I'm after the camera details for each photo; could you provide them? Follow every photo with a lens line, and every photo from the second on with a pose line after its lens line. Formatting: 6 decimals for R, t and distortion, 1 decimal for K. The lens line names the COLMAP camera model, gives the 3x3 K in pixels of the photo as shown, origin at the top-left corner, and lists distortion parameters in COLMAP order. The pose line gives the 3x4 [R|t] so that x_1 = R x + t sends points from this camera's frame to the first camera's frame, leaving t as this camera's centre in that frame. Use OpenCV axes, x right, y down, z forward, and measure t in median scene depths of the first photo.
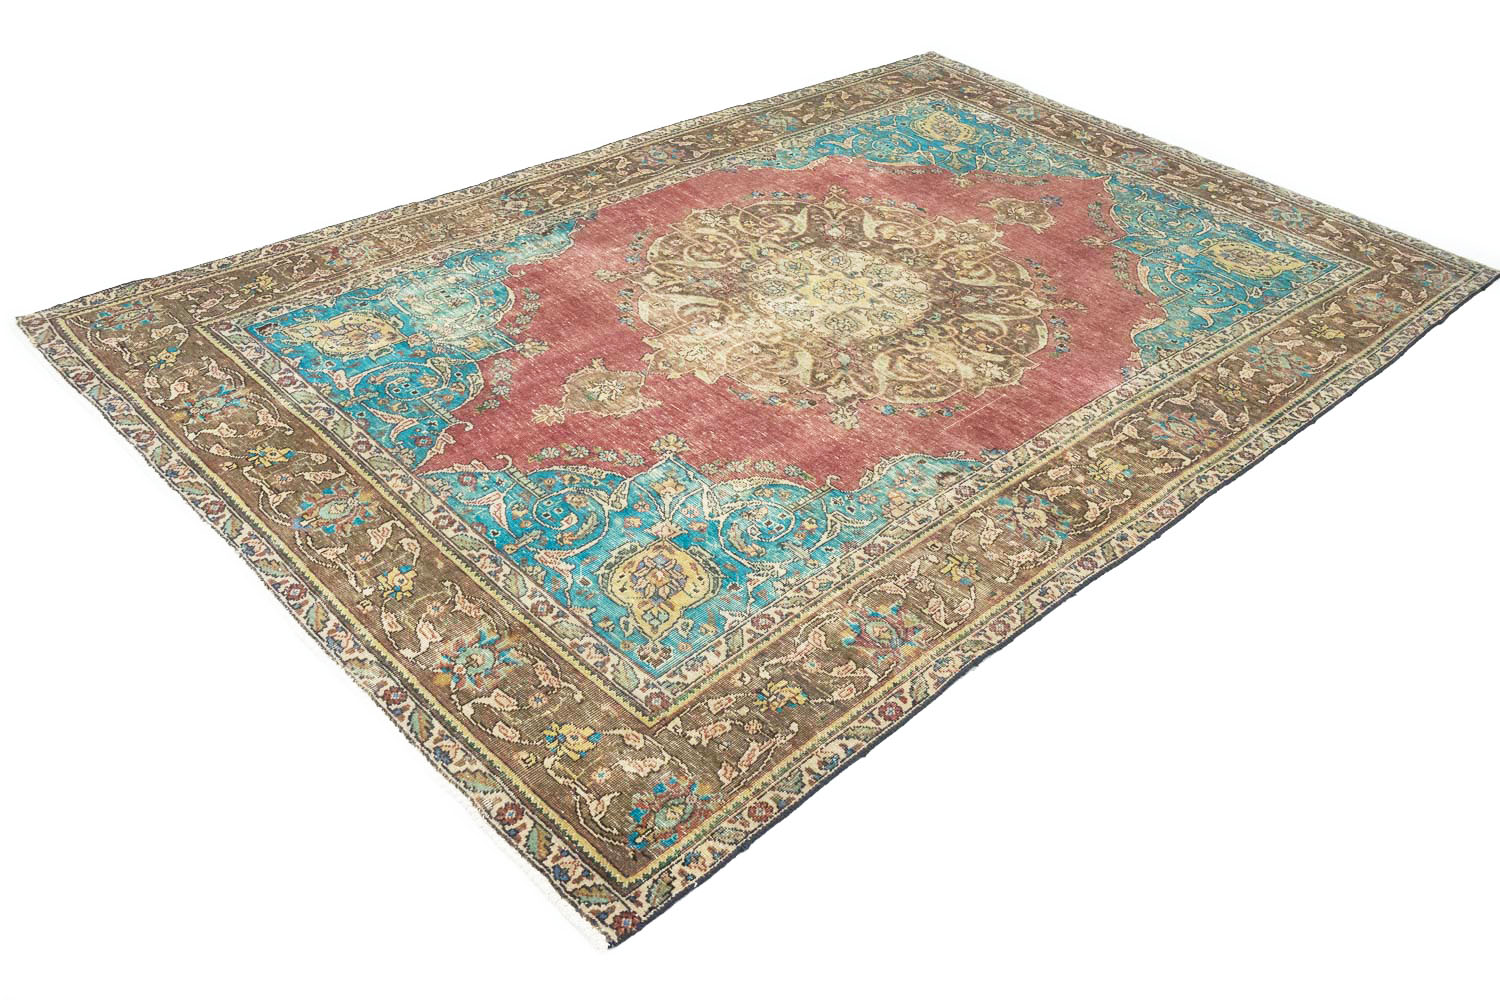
lens RADIAL K [[1246.0, 0, 739.4], [0, 1246.0, 493.0], [0, 0, 1]] dist [0.003744, -0.004688]
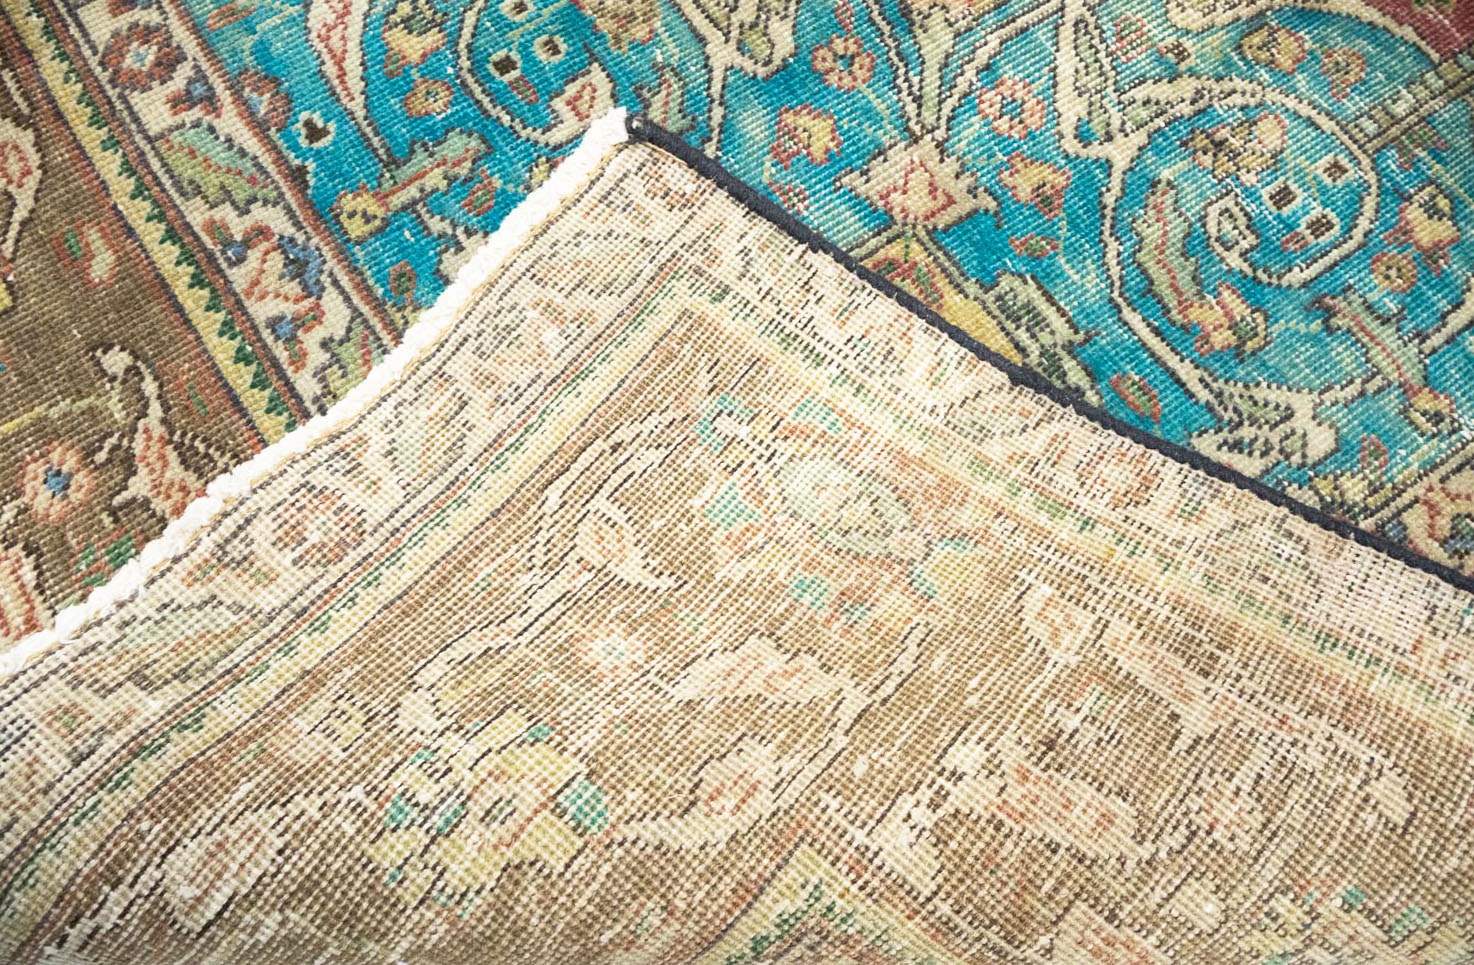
lens RADIAL K [[1258.7, 0, 737.0], [0, 1258.7, 482.5], [0, 0, 1]] dist [0.002111, -0.005861]
pose [[0.988643, 0.146325, -0.034272, -0.072135], [-0.101978, 0.820688, 0.562202, -0.063499], [0.110391, -0.552322, 0.826289, 0.650984]]
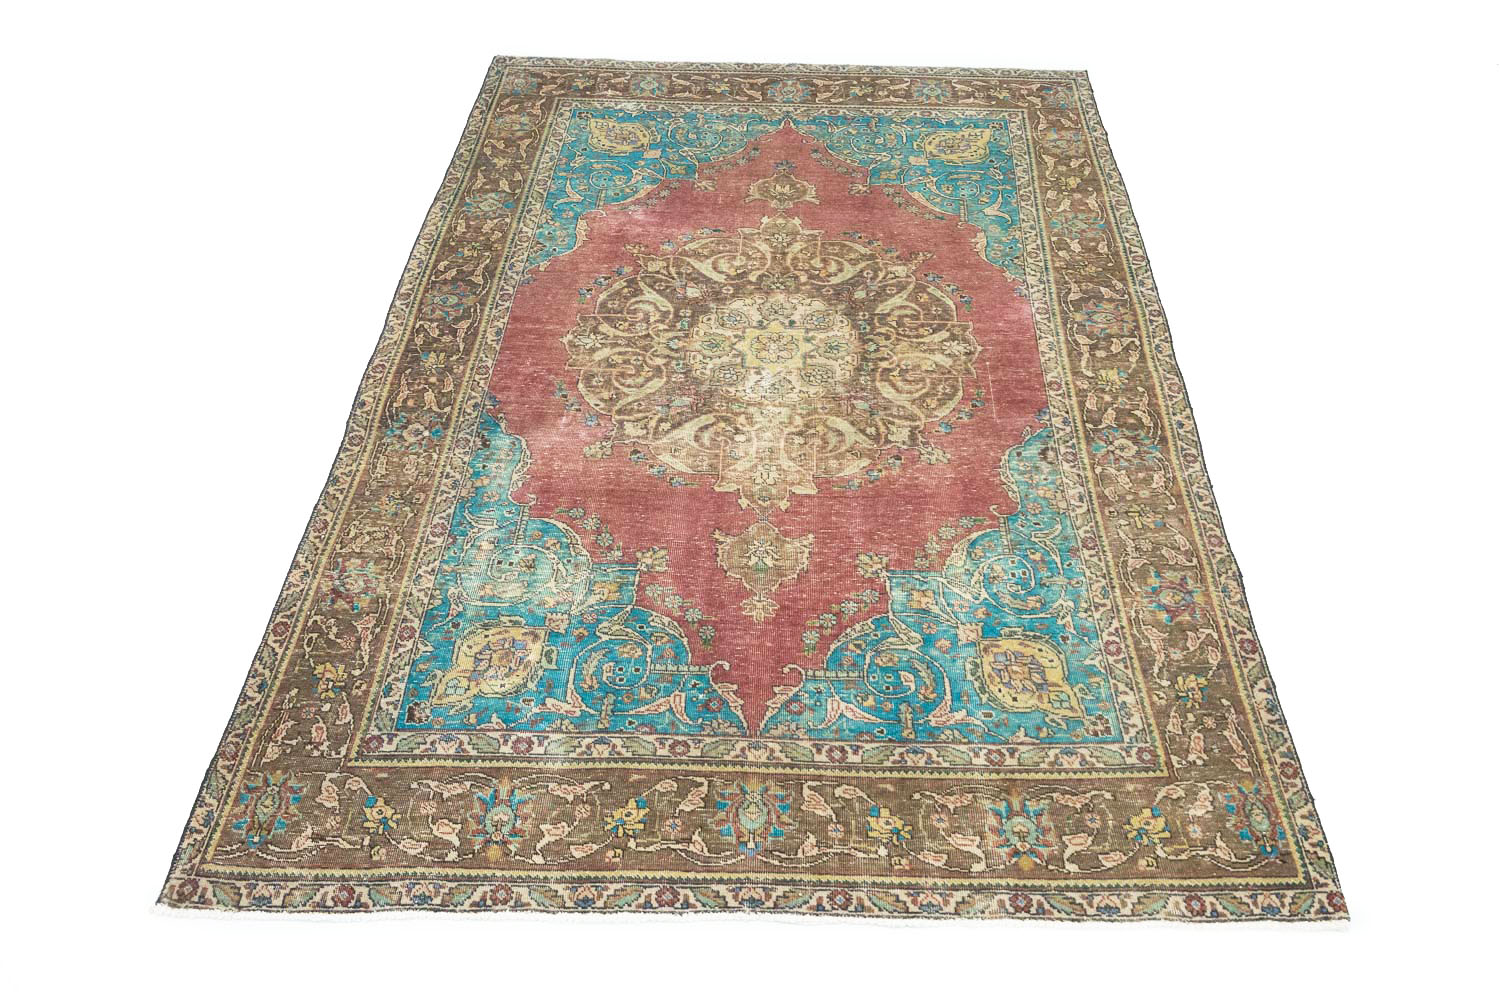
lens RADIAL K [[1246.0, 0, 739.4], [0, 1246.0, 493.0], [0, 0, 1]] dist [0.003744, -0.004688]
pose [[0.706616, -0.549047, 0.446365, -0.573777], [0.470134, 0.835739, 0.283750, -0.442882], [-0.528836, 0.009349, 0.848672, 0.137907]]
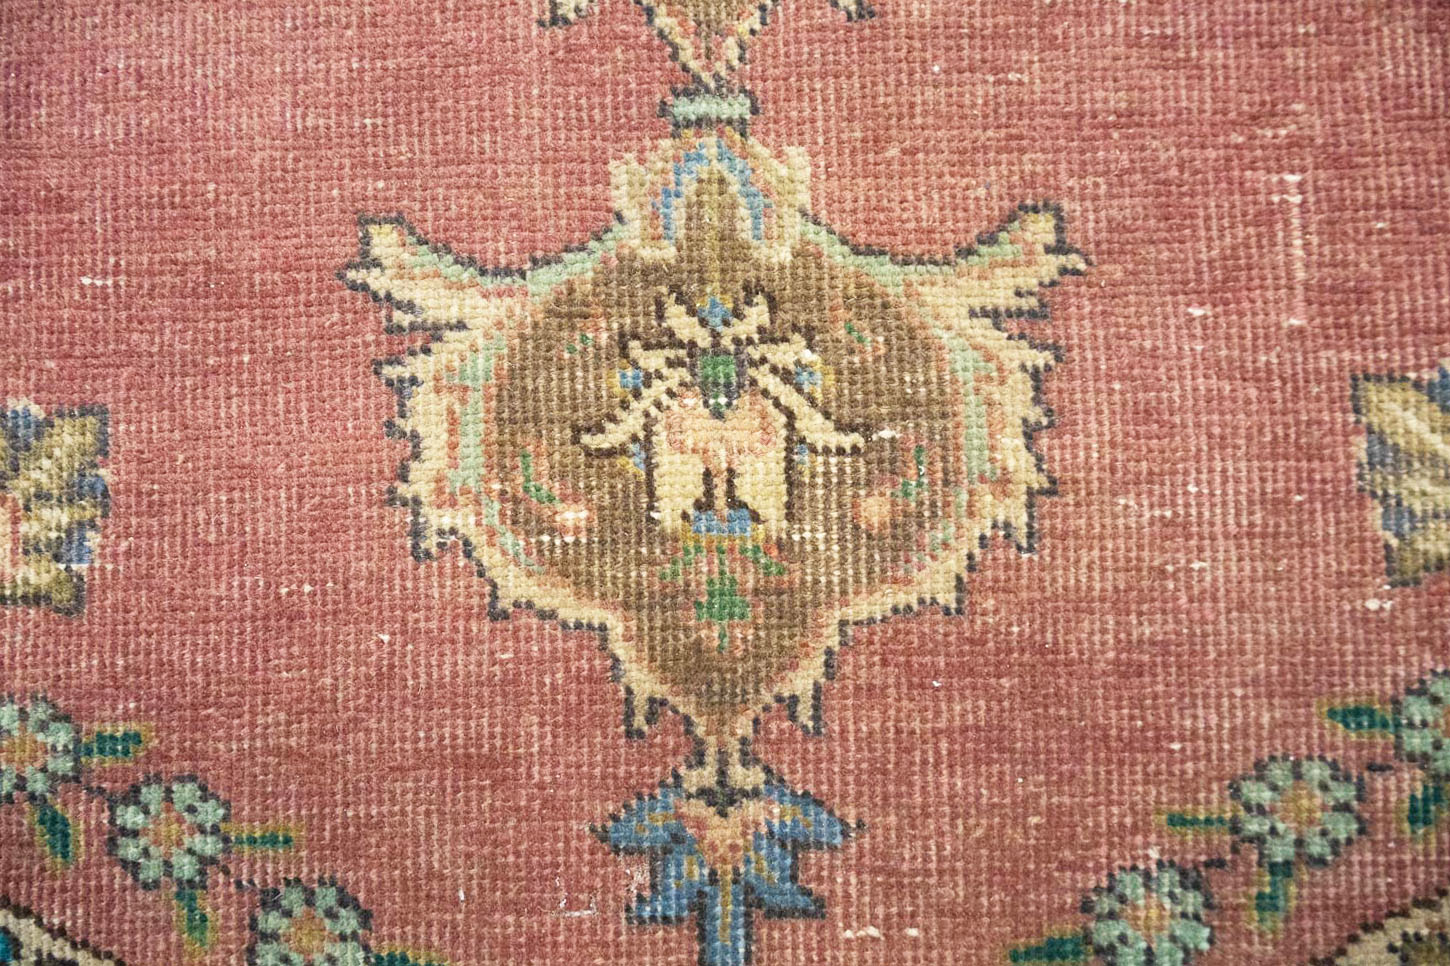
lens RADIAL K [[1207.6, 0, 709.5], [0, 1207.6, 482.6], [0, 0, 1]] dist [-0.001200, 0.006251]
pose [[-0.651114, 0.755353, -0.074118, 0.320679], [-0.474487, -0.328889, 0.816514, -0.425117], [0.592379, 0.566811, 0.572549, 1.258978]]
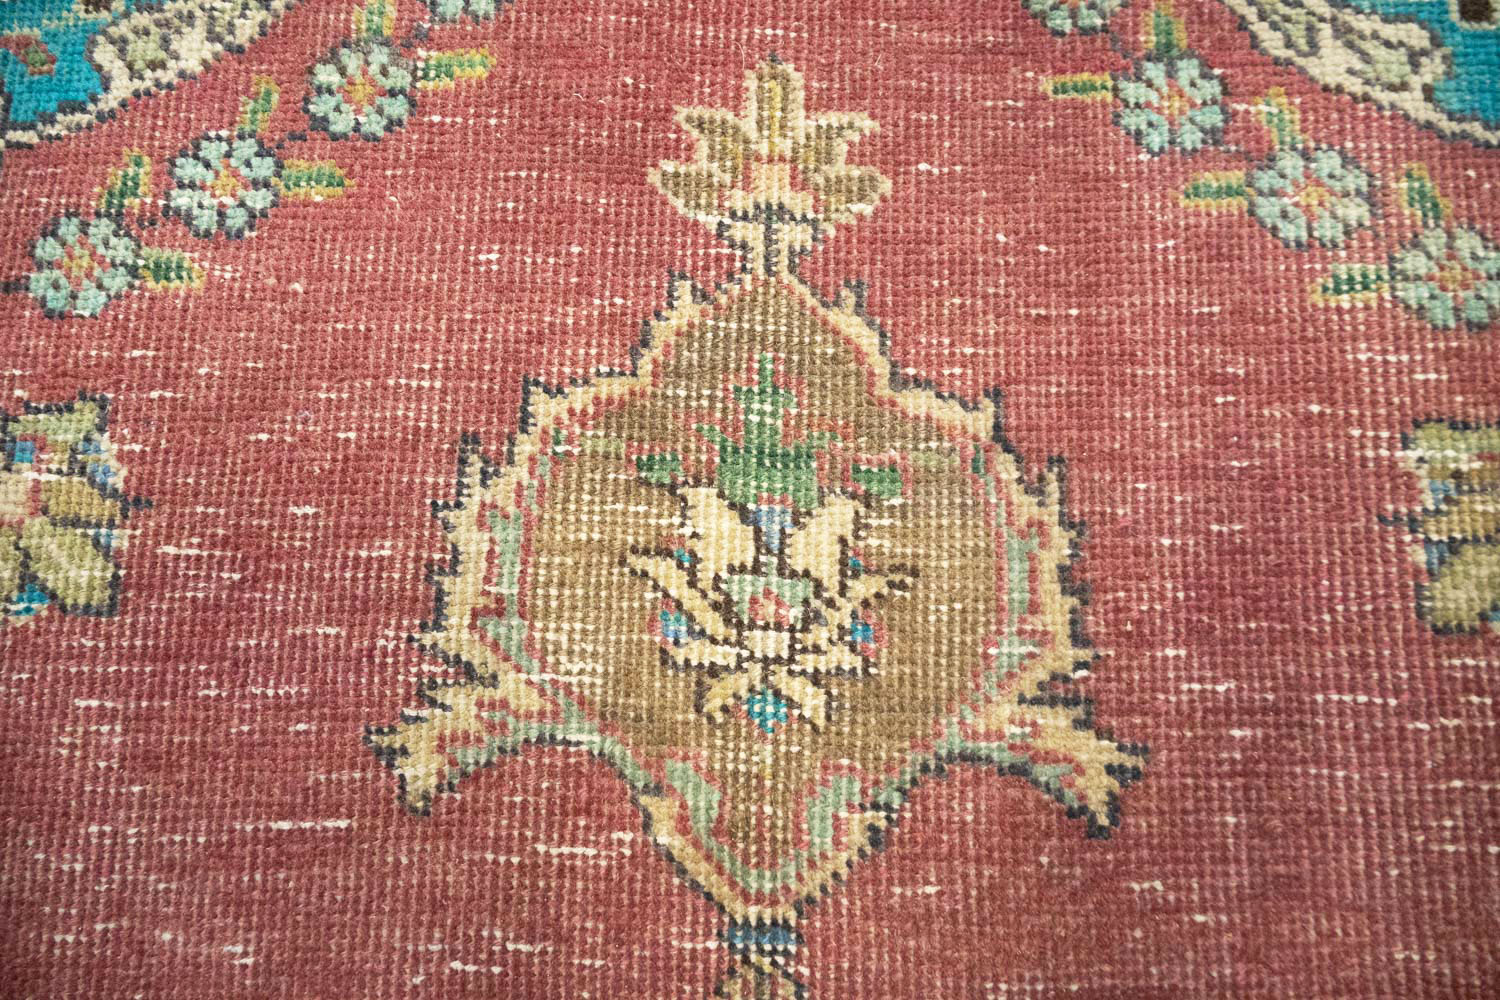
lens RADIAL K [[1246.0, 0, 739.4], [0, 1246.0, 493.0], [0, 0, 1]] dist [0.003744, -0.004688]
pose [[-0.686125, 0.705563, -0.177240, -0.089965], [-0.453618, -0.224467, 0.862464, -0.215625], [0.568738, 0.672157, 0.474069, 0.952842]]
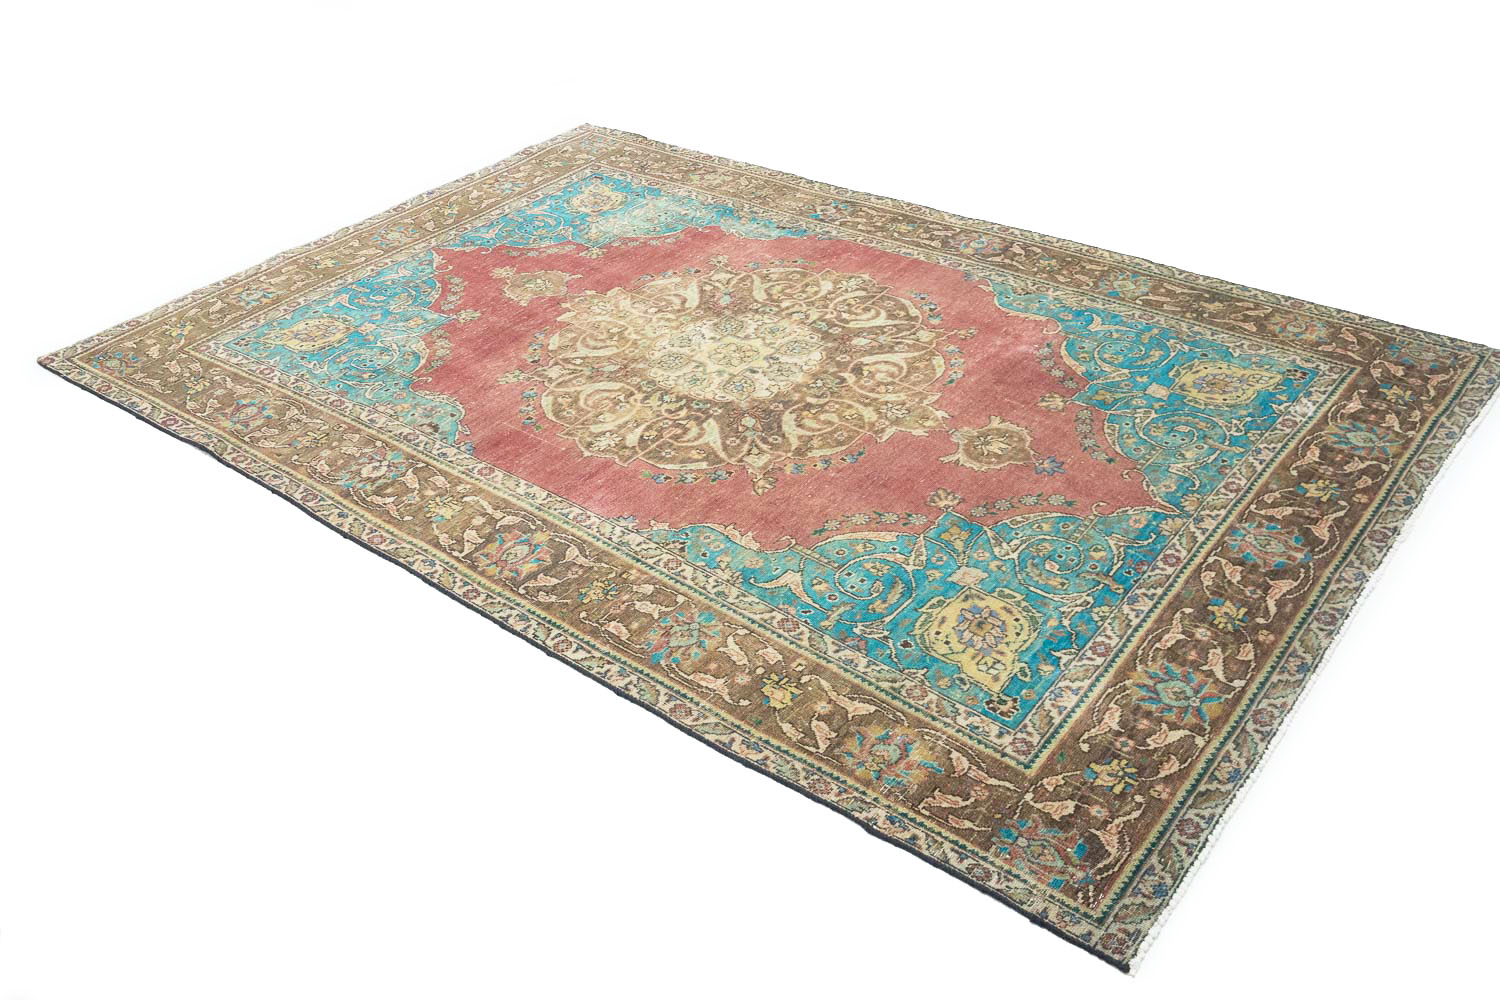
lens RADIAL K [[1249.2, 0, 733.9], [0, 1249.2, 499.6], [0, 0, 1]] dist [-0.001200, 0.006251]
pose [[0.144801, 0.528495, -0.836496, 1.173494], [-0.564358, 0.738520, 0.368901, -0.532425], [0.812732, 0.418666, 0.405199, 0.758009]]
